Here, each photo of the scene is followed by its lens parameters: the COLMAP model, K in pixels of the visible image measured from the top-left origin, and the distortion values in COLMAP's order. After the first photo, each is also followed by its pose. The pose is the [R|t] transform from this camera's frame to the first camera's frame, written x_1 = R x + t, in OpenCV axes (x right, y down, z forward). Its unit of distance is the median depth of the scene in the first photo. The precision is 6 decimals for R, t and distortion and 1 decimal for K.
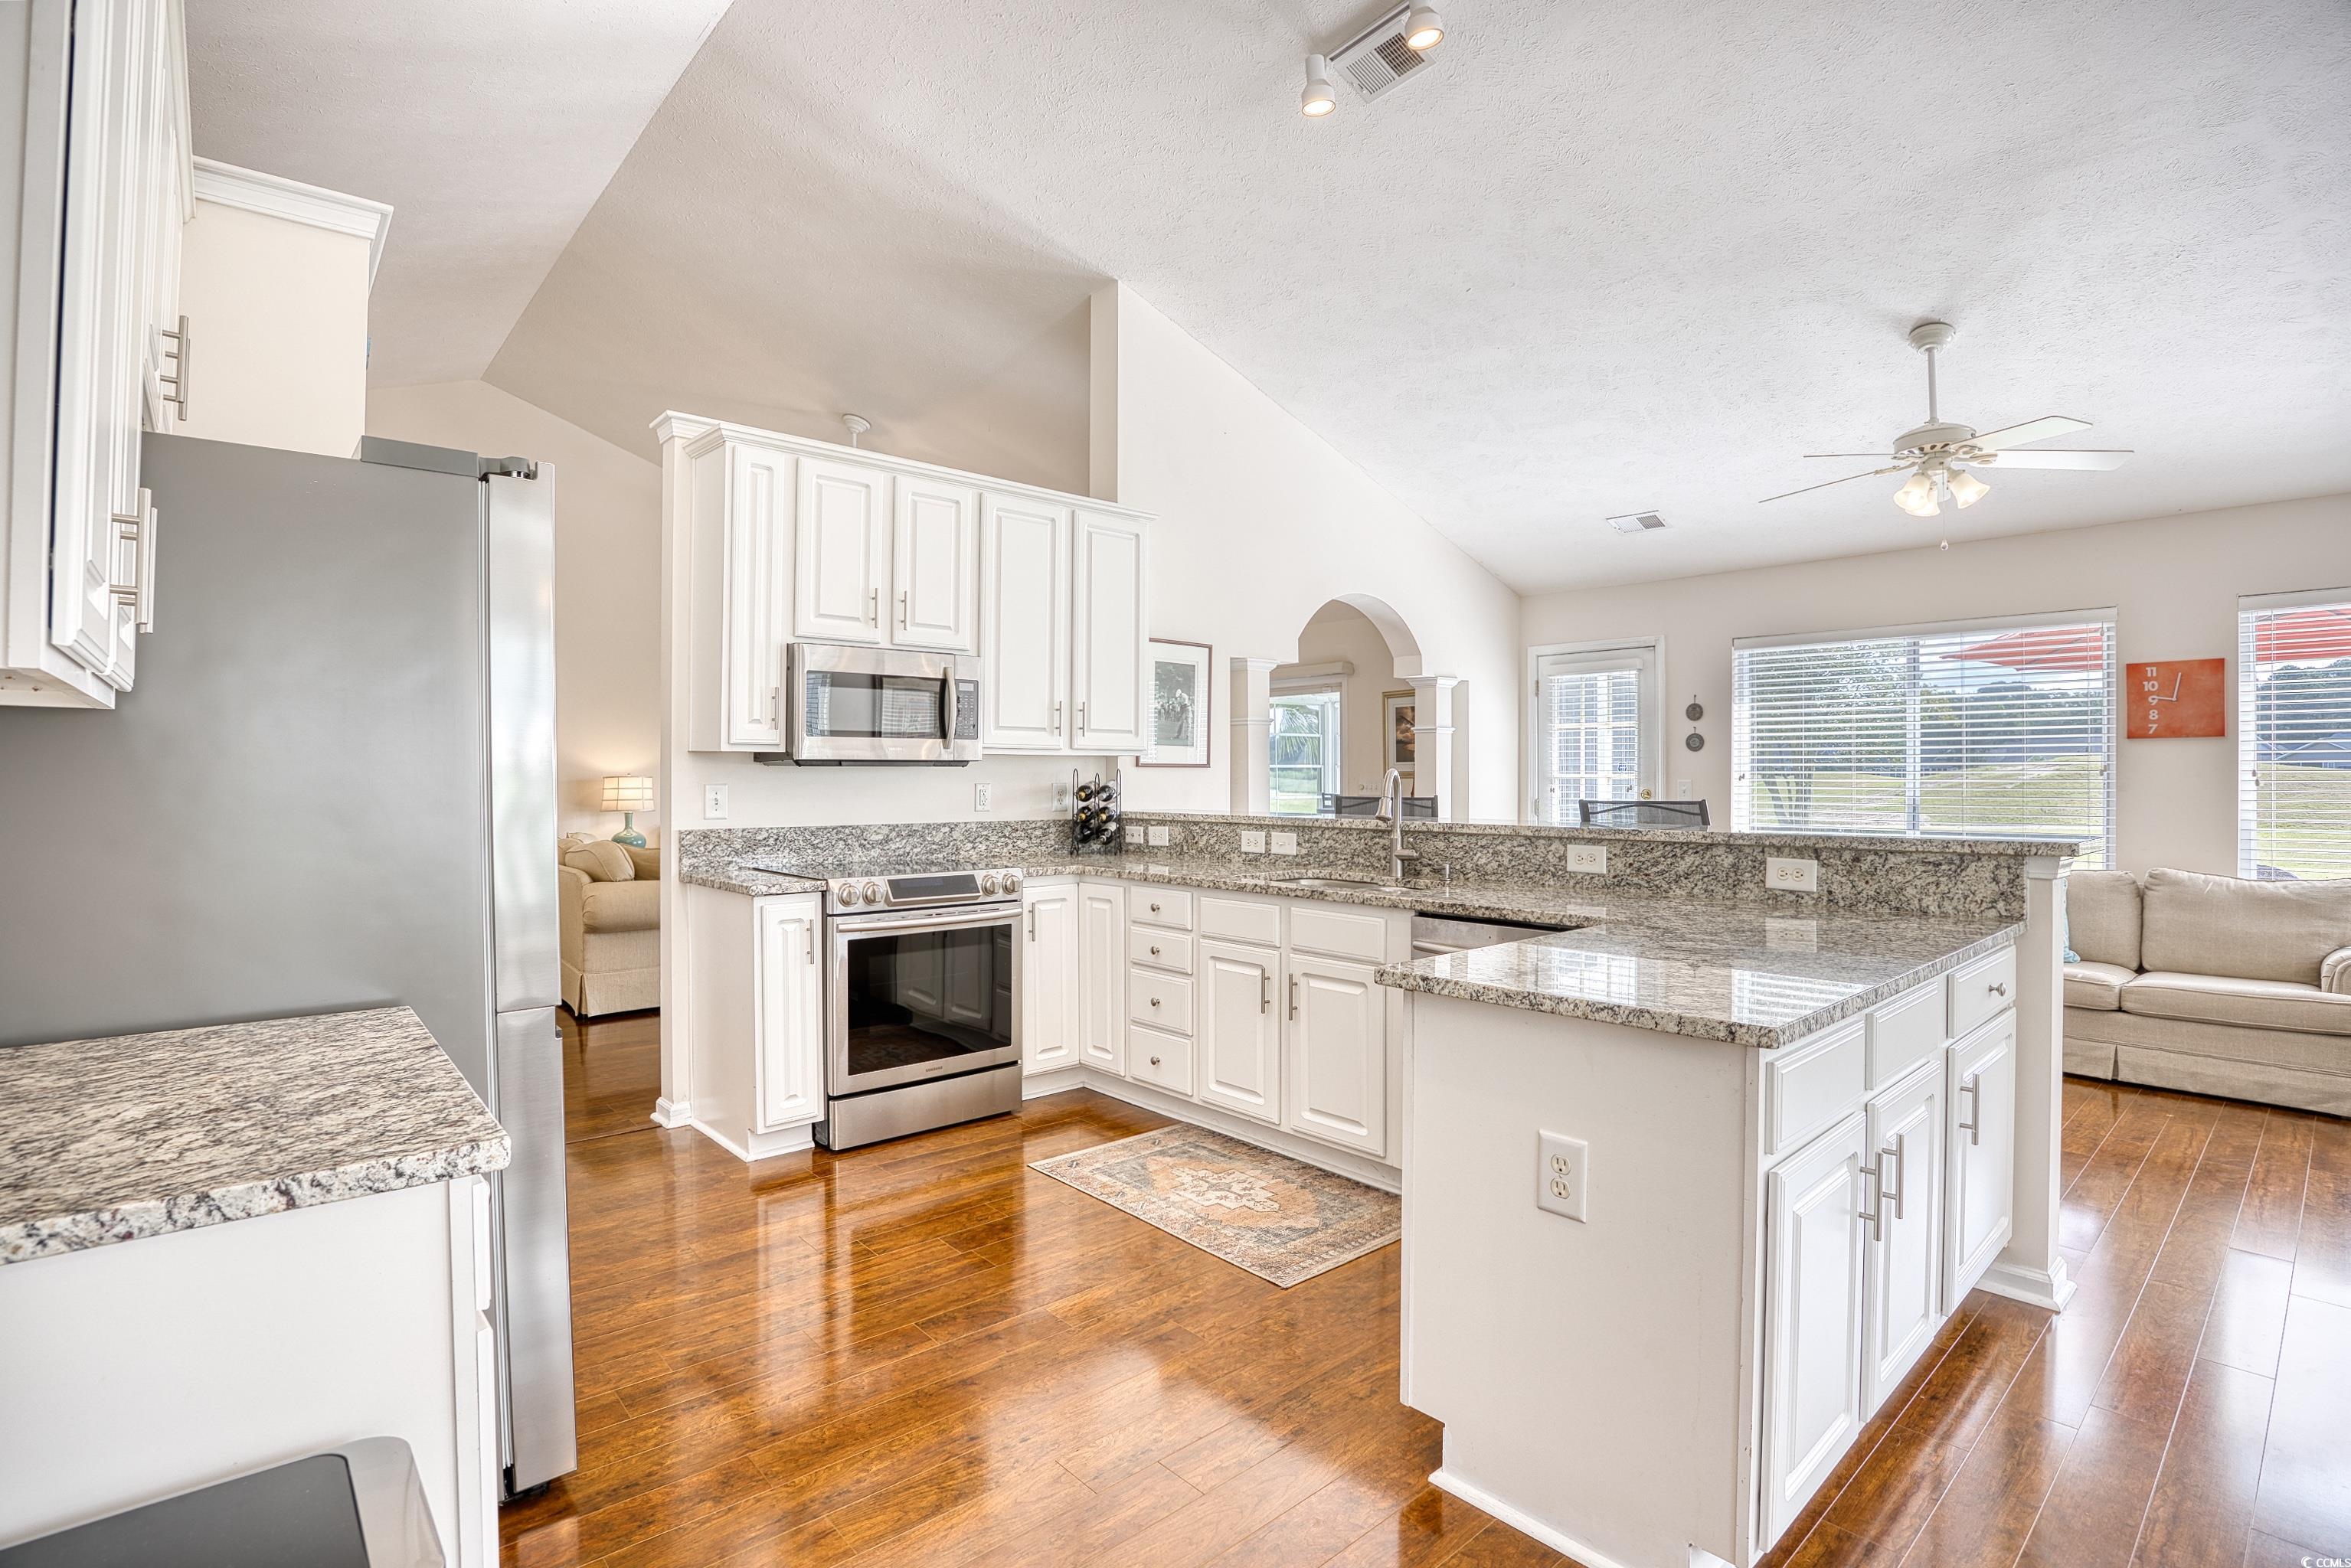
lens RADIAL K [[1120.5, 0, 1195.3], [0, 1120.5, 779.0], [0, 0, 1]] dist [-0.059492, 0.014800]
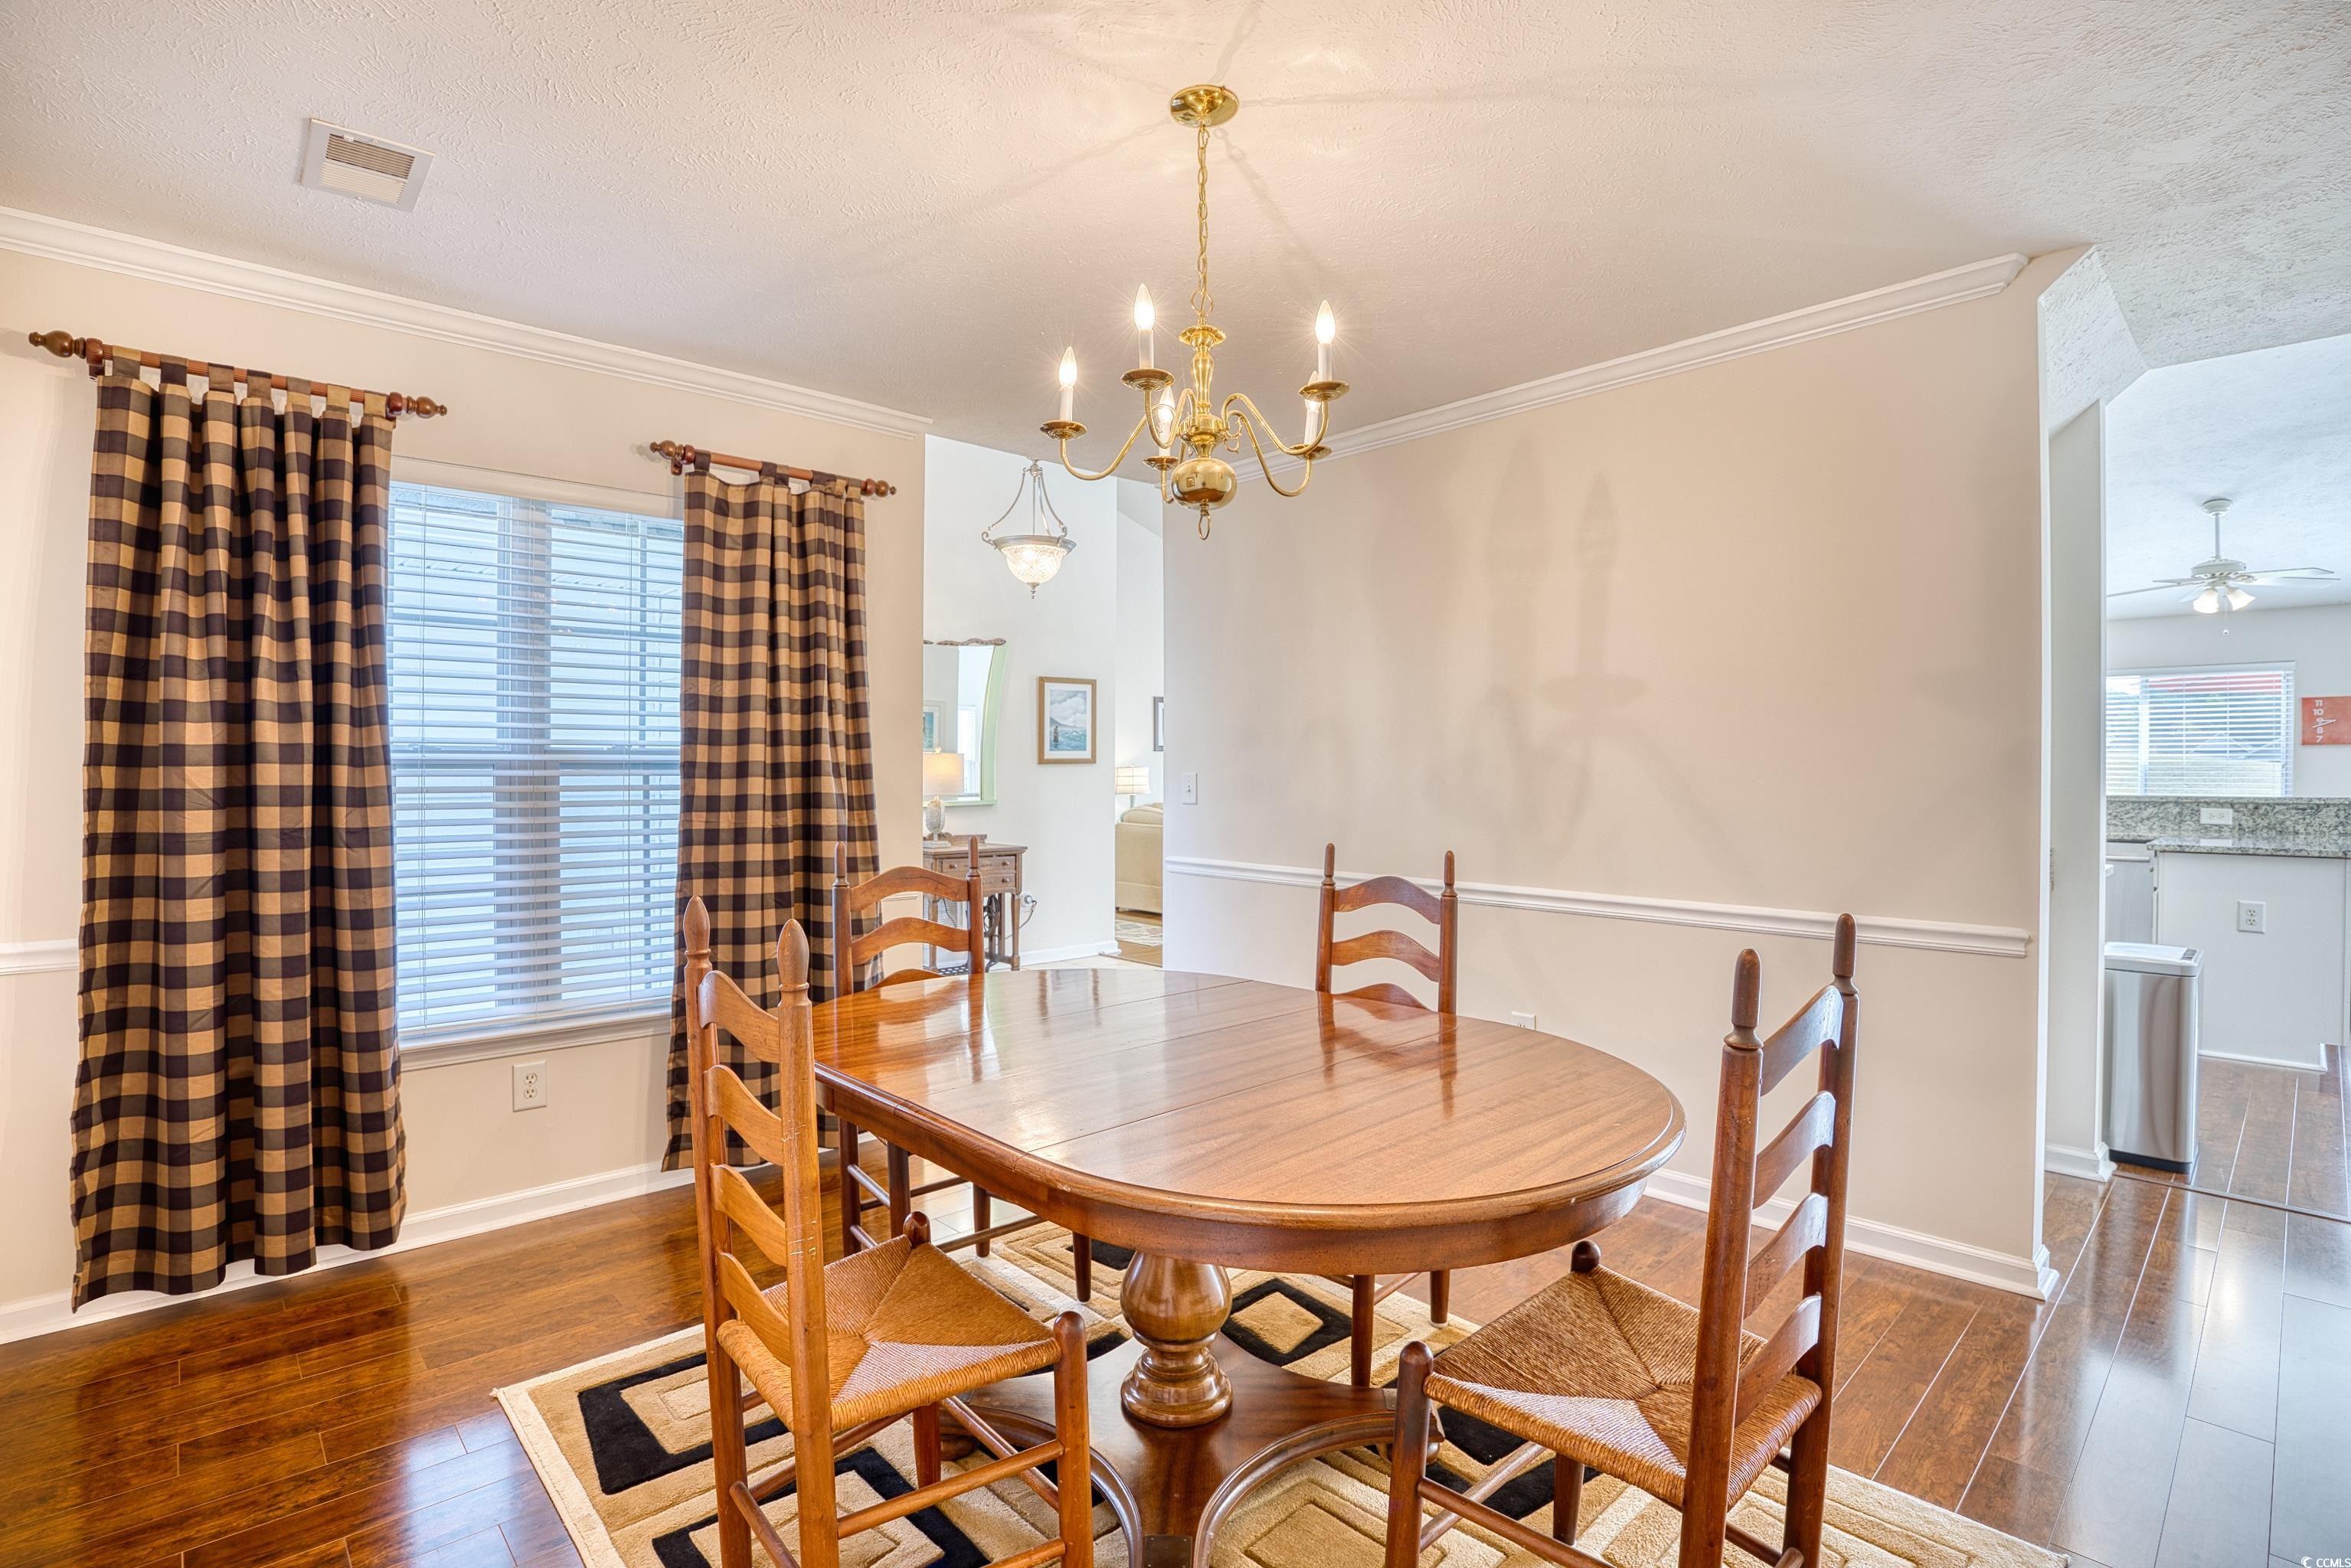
lens RADIAL K [[1120.5, 0, 1192.2], [0, 1120.5, 765.6], [0, 0, 1]] dist [-0.059492, 0.014800]
pose [[0.999886, 0.004099, 0.014542, -0.941458], [-0.003972, 0.999954, -0.008782, 0.014195], [-0.014578, 0.008723, 0.999856, -0.638235]]
